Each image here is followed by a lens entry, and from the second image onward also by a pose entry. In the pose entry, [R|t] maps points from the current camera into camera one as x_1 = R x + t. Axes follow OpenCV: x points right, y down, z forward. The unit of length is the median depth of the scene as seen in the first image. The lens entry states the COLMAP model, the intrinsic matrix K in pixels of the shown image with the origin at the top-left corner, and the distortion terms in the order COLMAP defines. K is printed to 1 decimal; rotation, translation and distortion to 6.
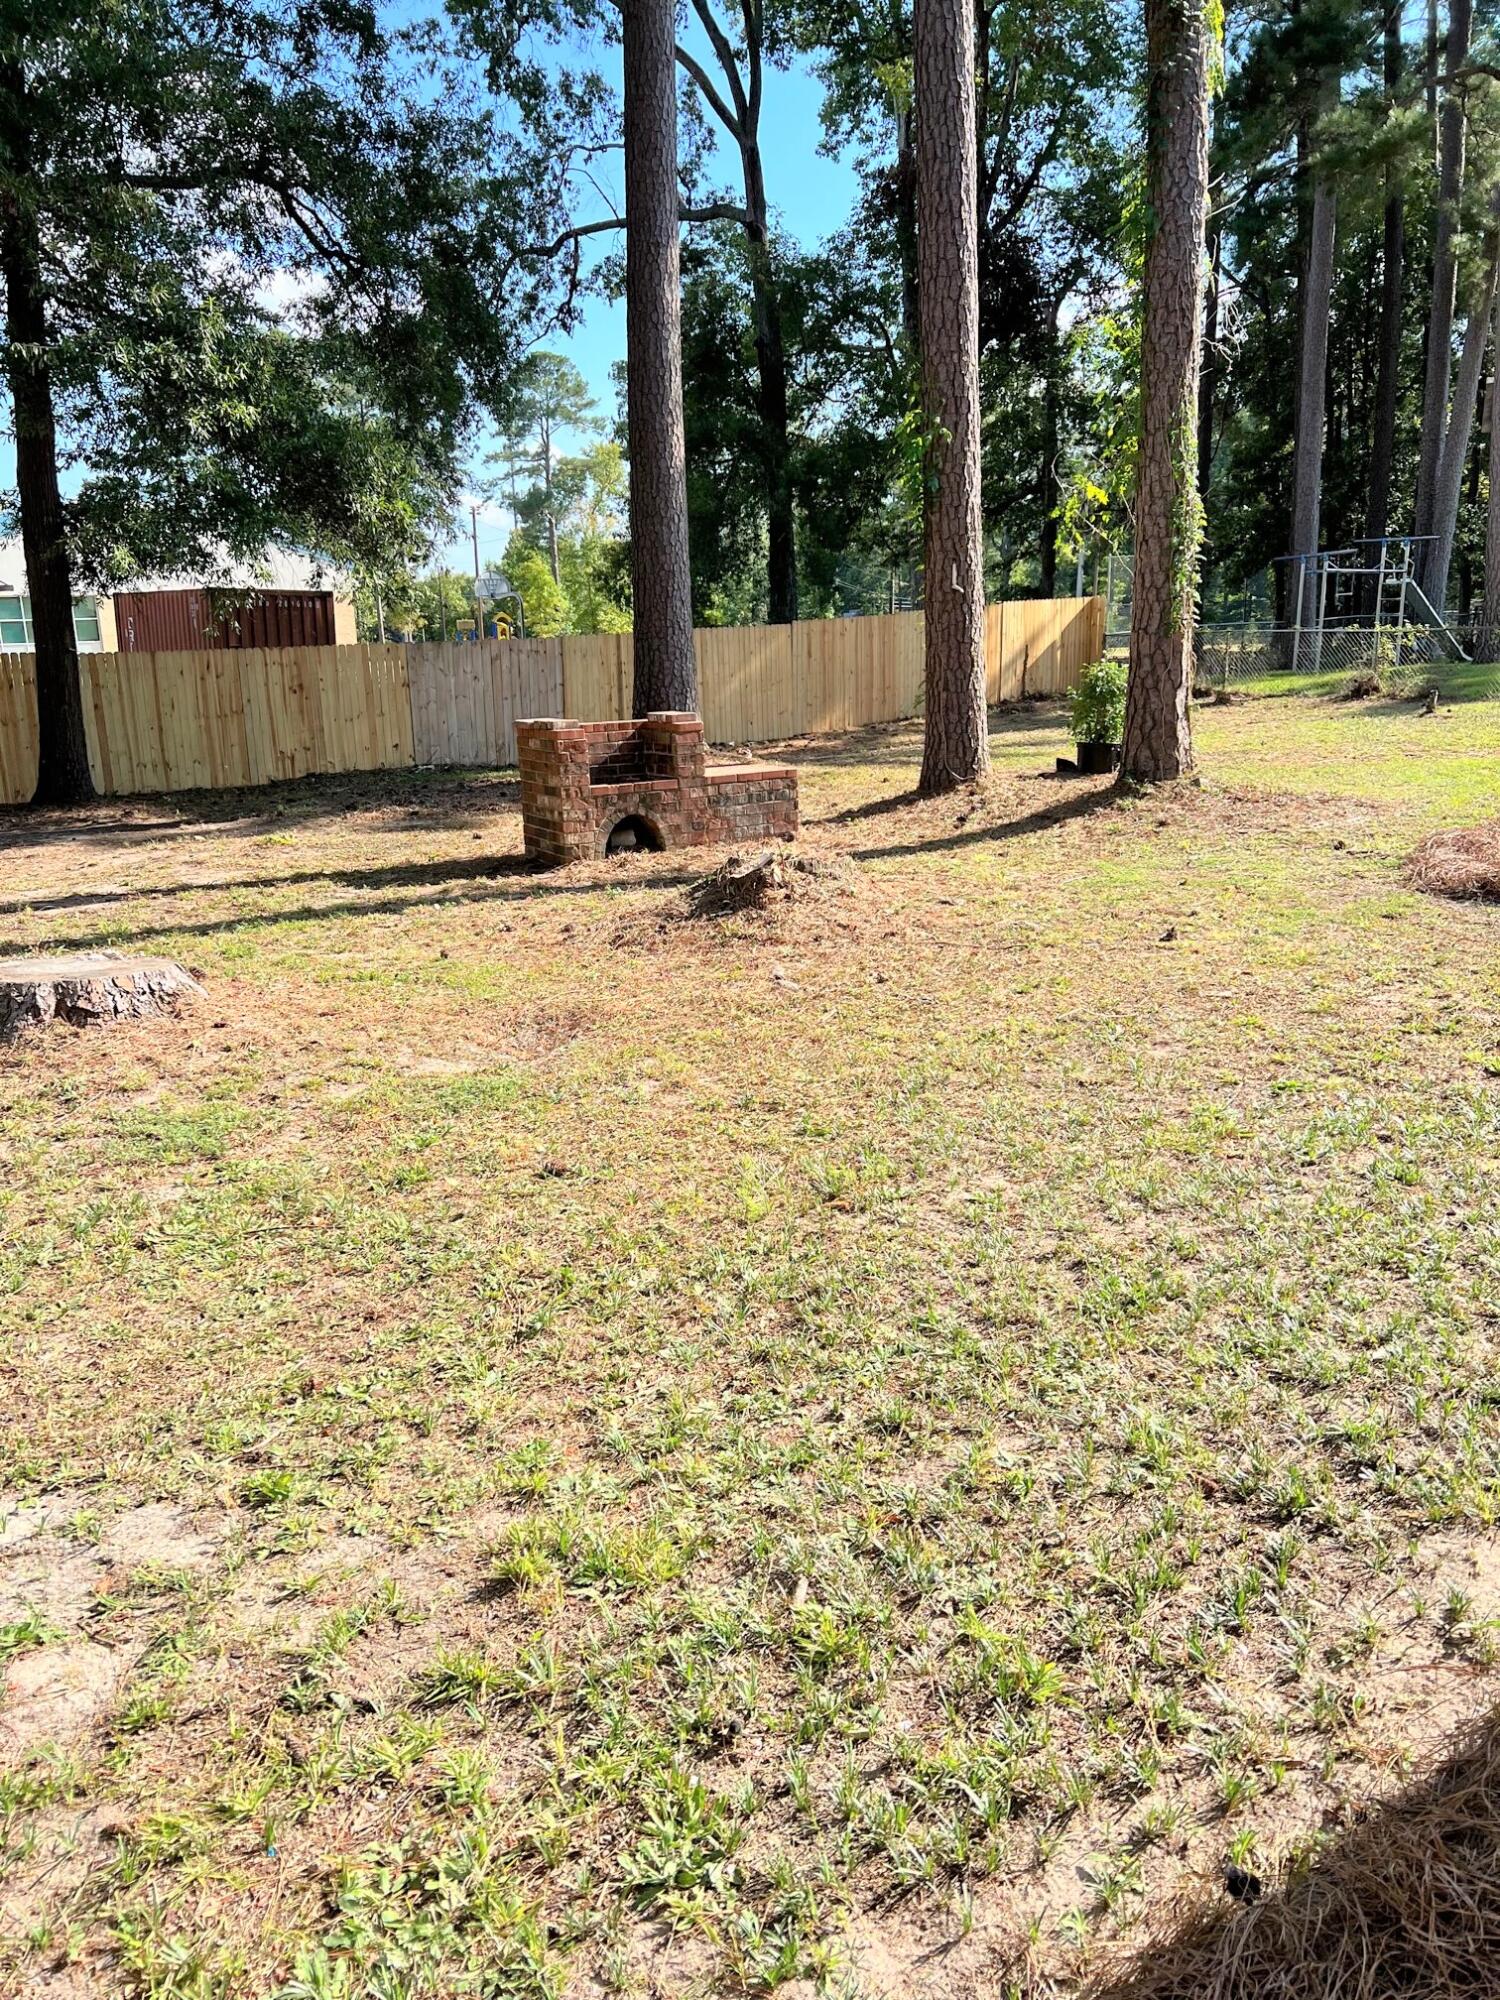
lens RADIAL K [[1530.7, 0, 750.0], [0, 1530.7, 1000.0], [0, 0, 1]] dist [-0.002422, -0.000927]
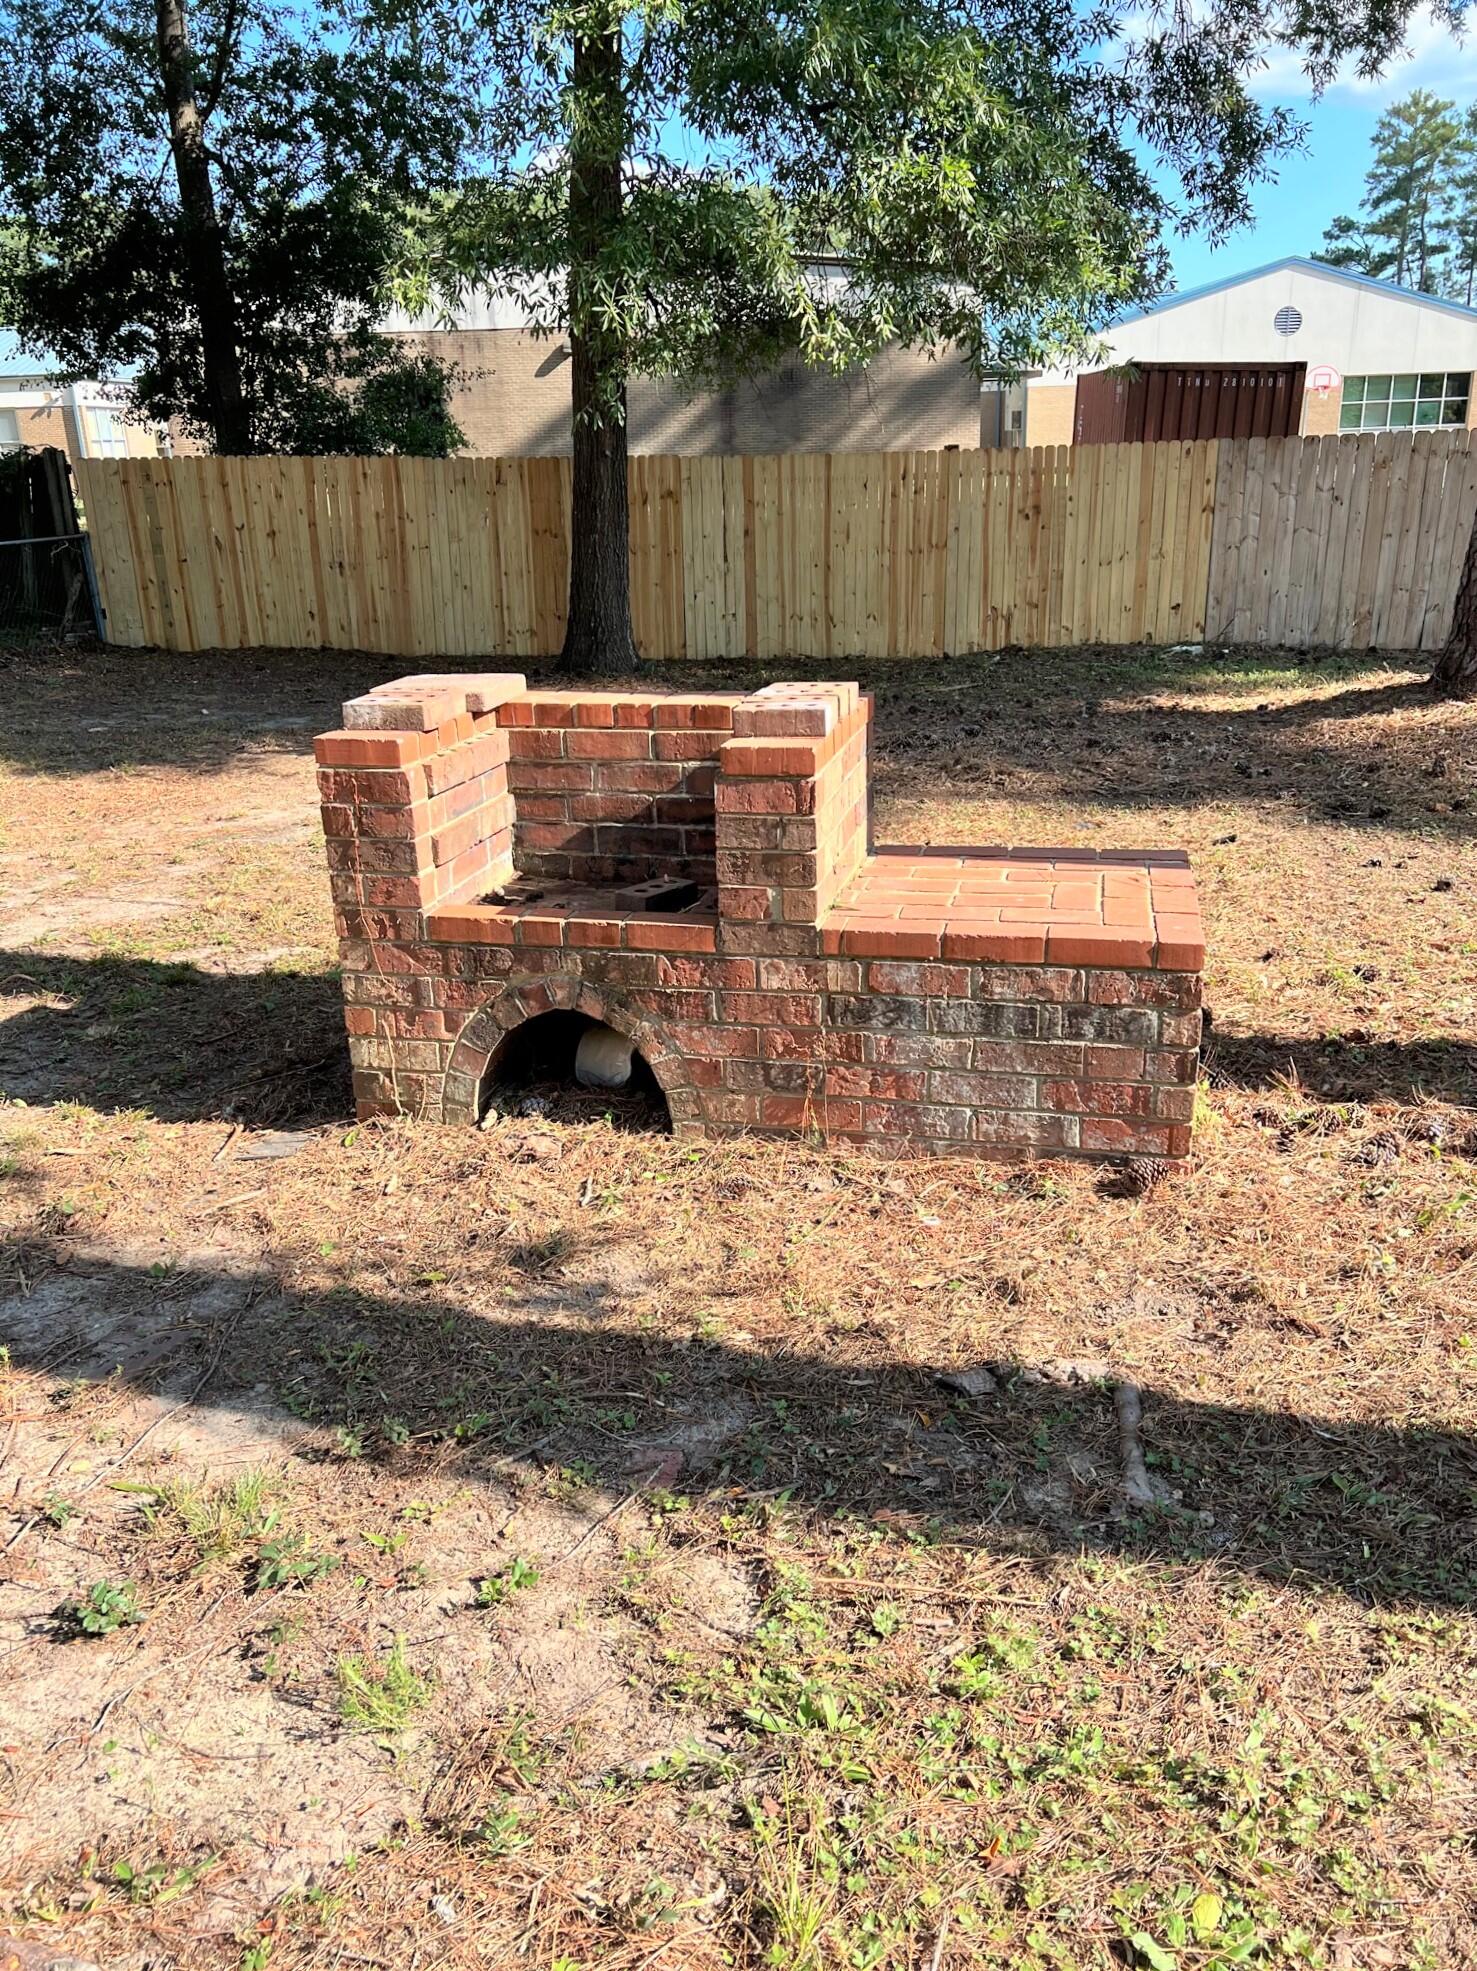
lens RADIAL K [[1508.5, 0, 738.5], [0, 1508.5, 985.5], [0, 0, 1]] dist [-0.002422, -0.000927]
pose [[0.720578, 0.232008, -0.653406, 0.083577], [-0.151694, 0.972278, 0.177943, -0.102872], [0.676577, -0.029104, 0.735797, 0.436582]]
